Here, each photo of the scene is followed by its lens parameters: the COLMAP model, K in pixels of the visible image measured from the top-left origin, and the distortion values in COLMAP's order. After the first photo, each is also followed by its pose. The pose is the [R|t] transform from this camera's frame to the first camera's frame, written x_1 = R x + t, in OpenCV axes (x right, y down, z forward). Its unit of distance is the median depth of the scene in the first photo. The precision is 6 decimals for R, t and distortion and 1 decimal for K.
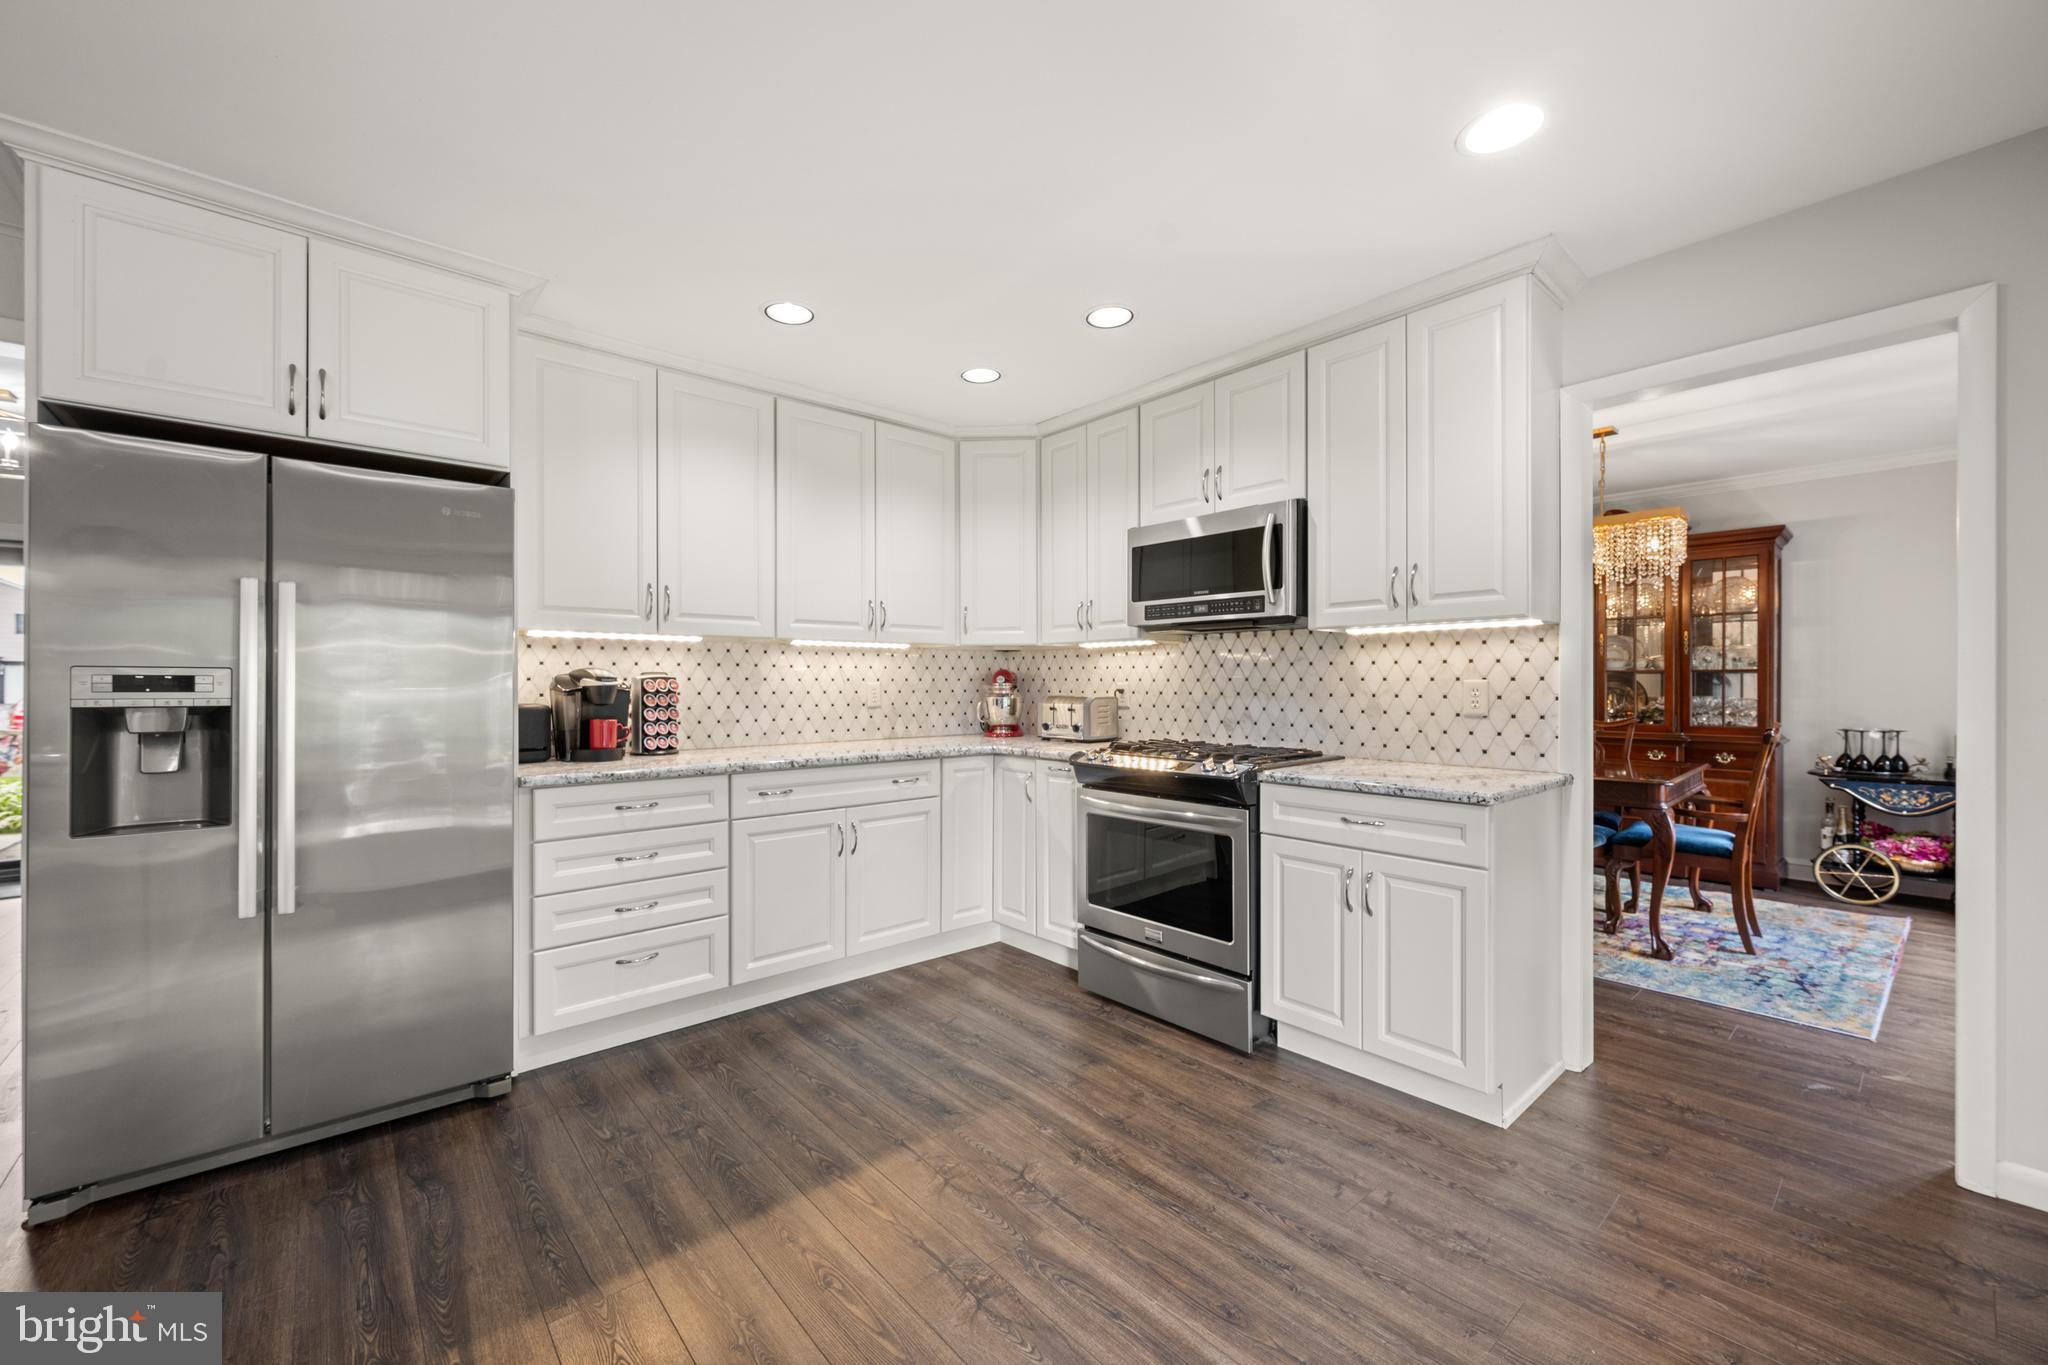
lens RADIAL K [[819.5, 0, 1036.1], [0, 819.5, 680.1], [0, 0, 1]] dist [-0.000422, 0.000480]
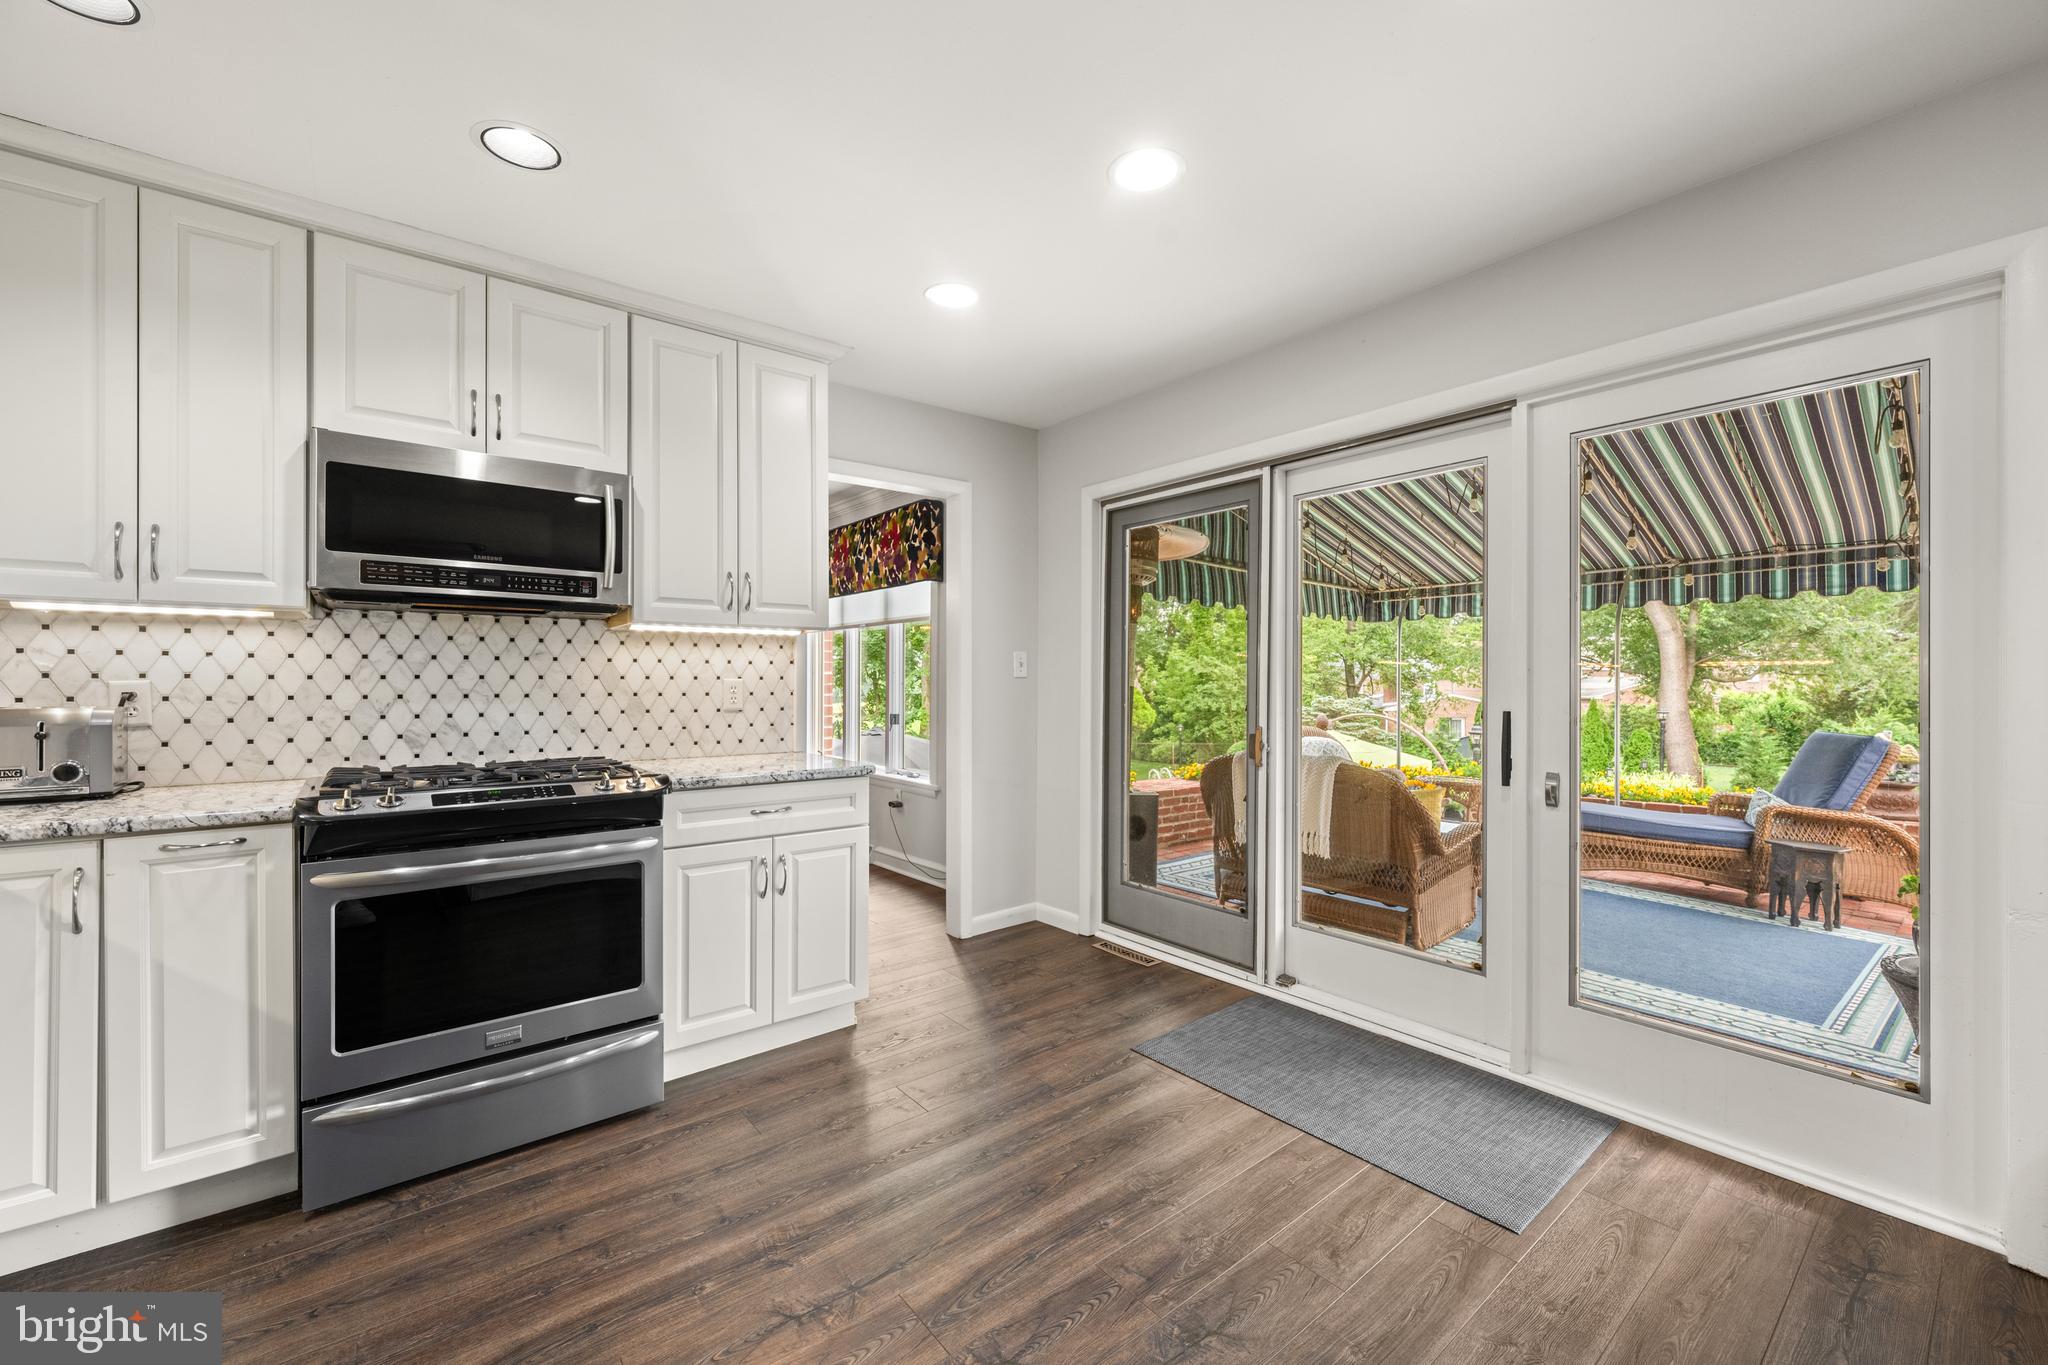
lens RADIAL K [[819.5, 0, 1004.3], [0, 819.5, 675.5], [0, 0, 1]] dist [-0.000422, 0.000480]
pose [[0.048831, 0.008951, 0.998767, -0.550260], [-0.001882, 0.999959, -0.008870, 0.004331], [-0.998805, -0.001447, 0.048846, 0.537489]]
